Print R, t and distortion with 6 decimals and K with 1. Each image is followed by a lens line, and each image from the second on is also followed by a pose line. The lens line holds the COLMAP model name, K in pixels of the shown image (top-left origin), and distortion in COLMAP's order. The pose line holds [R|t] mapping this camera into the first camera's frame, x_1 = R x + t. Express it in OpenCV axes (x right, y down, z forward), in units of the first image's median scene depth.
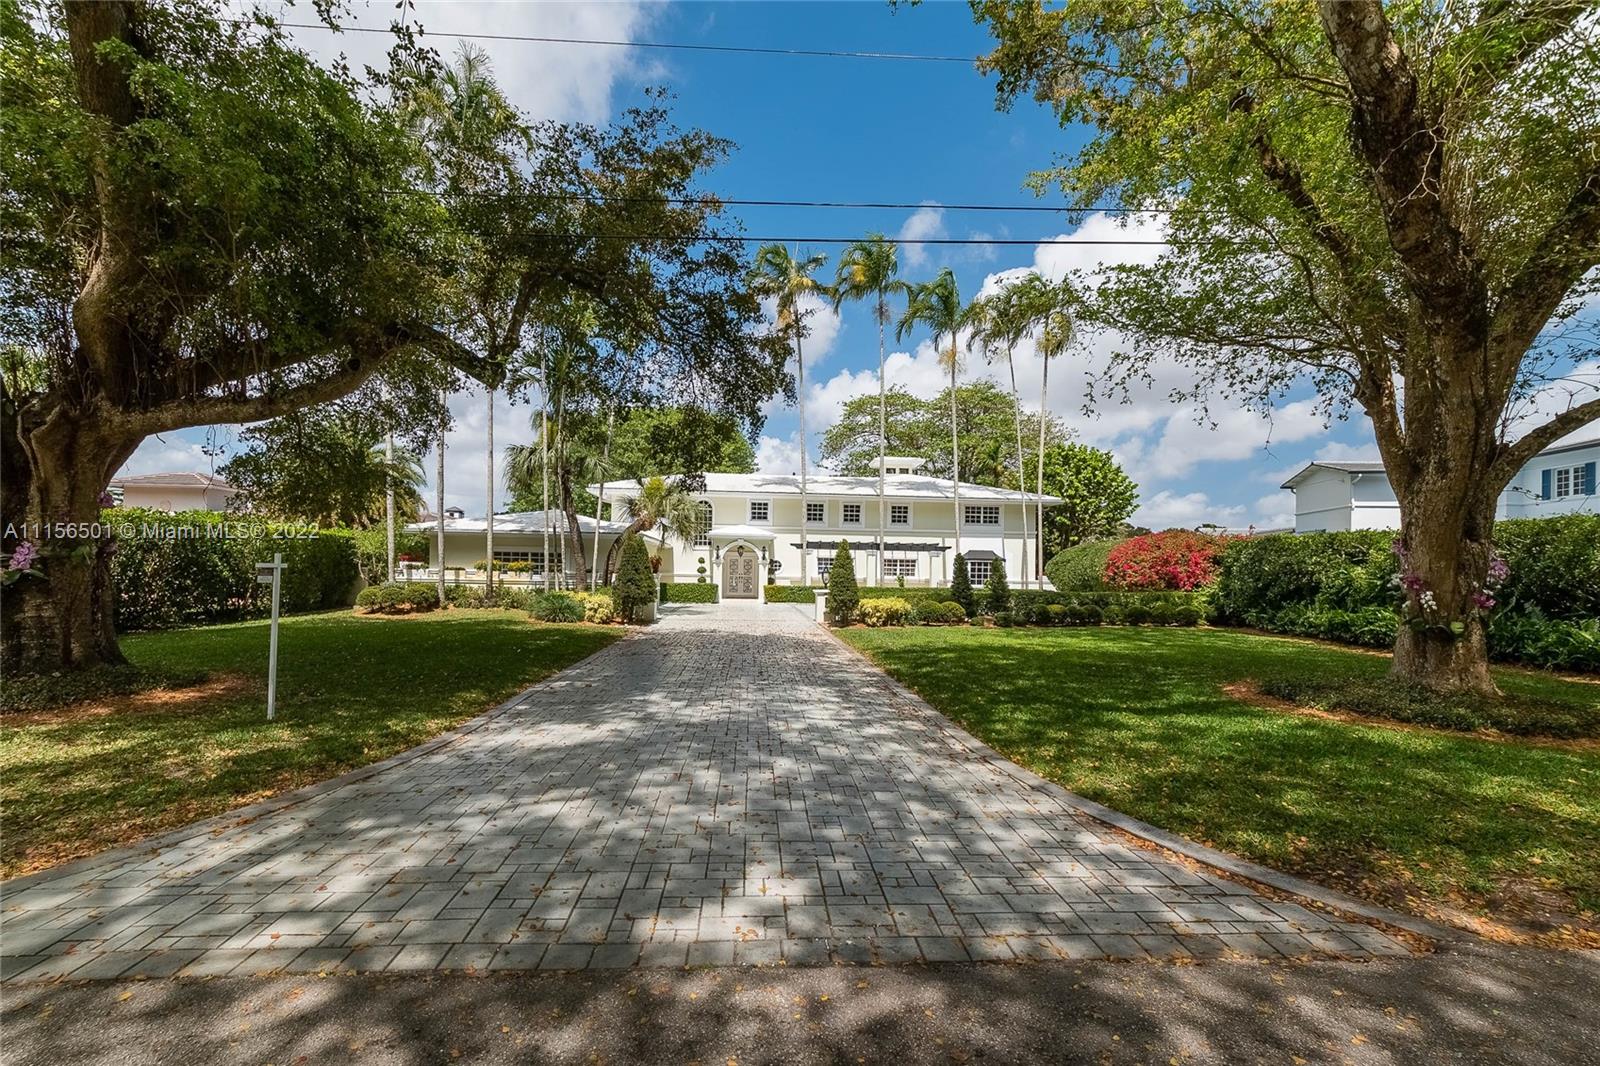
lens RADIAL K [[720.1, 0, 799.3], [0, 720.1, 558.9], [0, 0, 1]] dist [-0.003526, 0.008832]
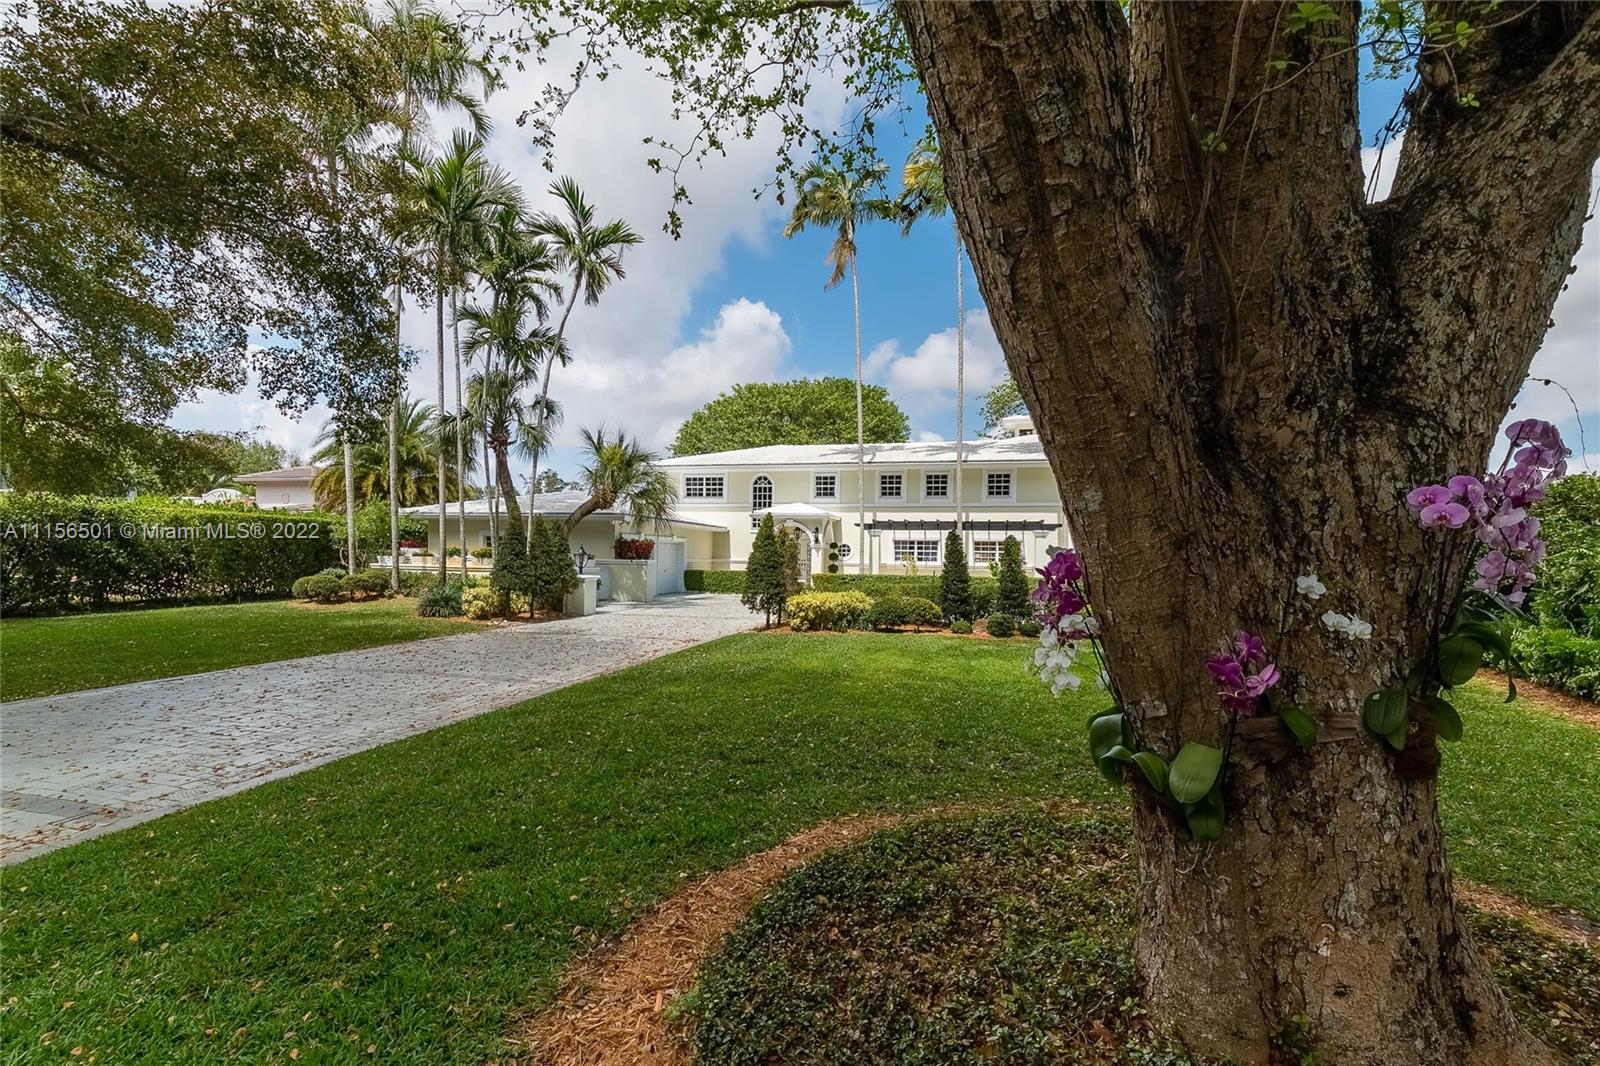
lens RADIAL K [[753.9, 0, 800.0], [0, 753.9, 533.0], [0, 0, 1]] dist [-0.000258, 0.000014]
pose [[0.954615, -0.012344, -0.297586, 0.187996], [0.007520, 0.999821, -0.017350, 0.004258], [0.297747, 0.014325, 0.954537, 0.146972]]
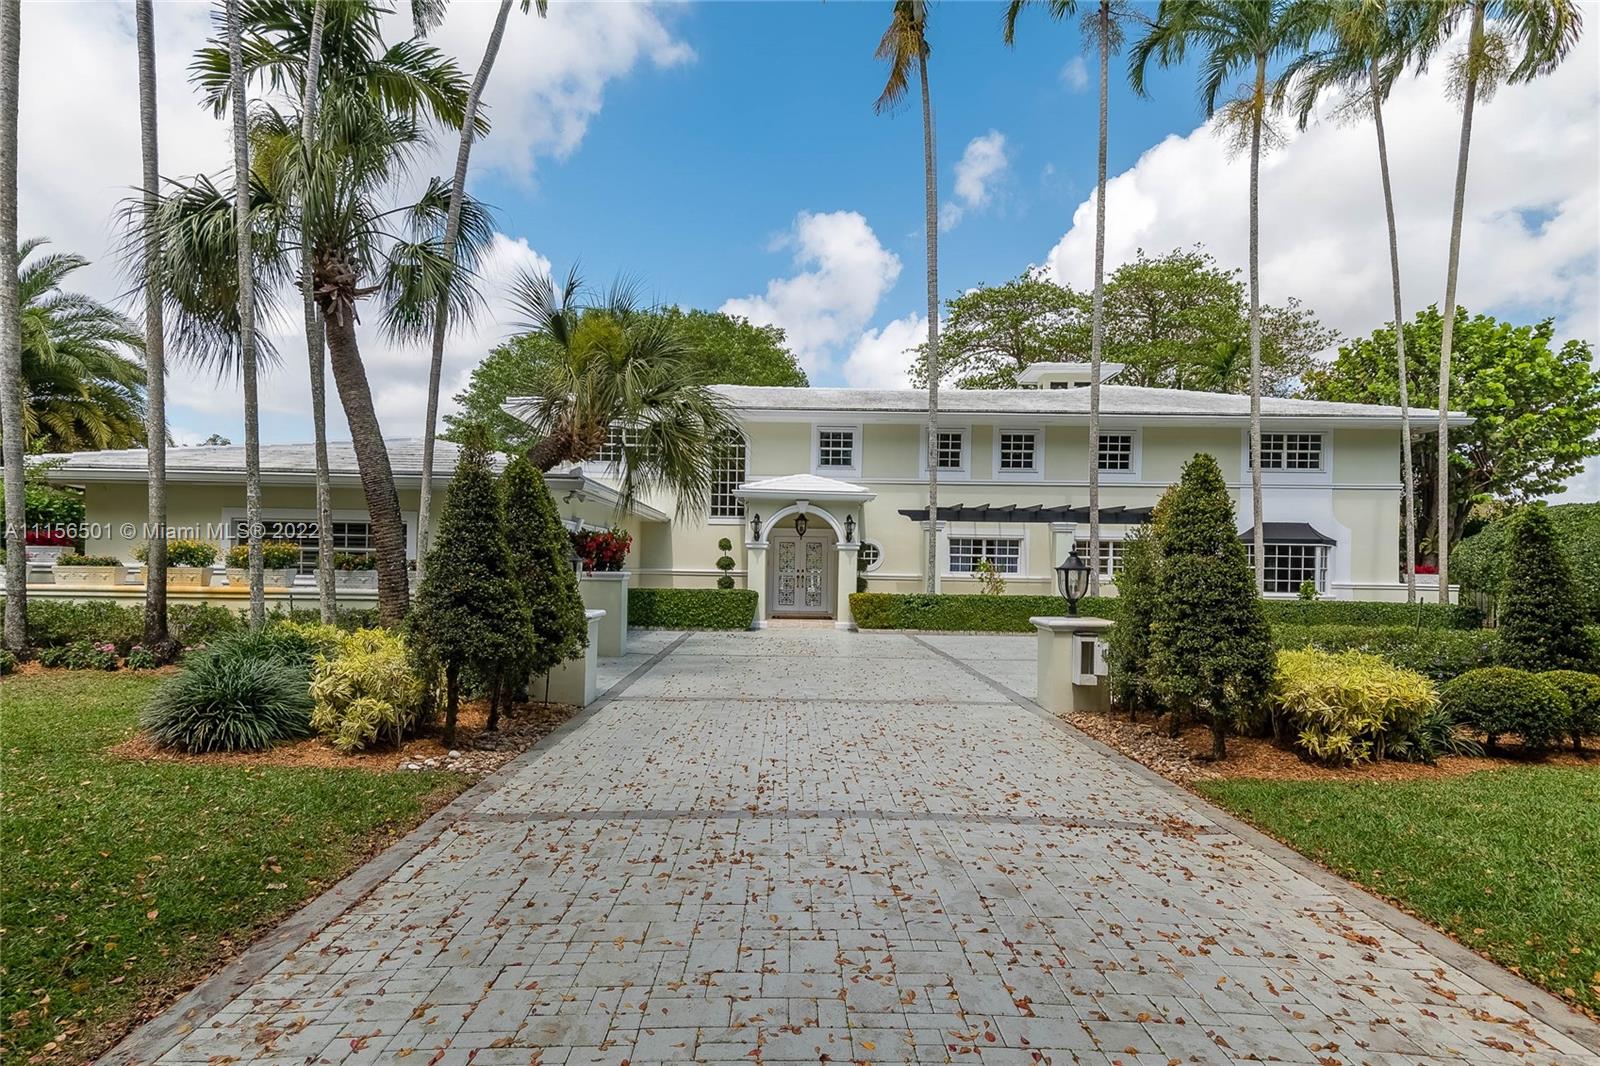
lens RADIAL K [[933.5, 0, 798.7], [0, 933.5, 541.6], [0, 0, 1]] dist [0.054349, -0.000166]
pose [[0.998037, -0.003360, -0.062534, -0.042142], [0.002915, 0.999970, -0.007213, 0.005218], [0.062556, 0.007016, 0.998017, 0.343135]]
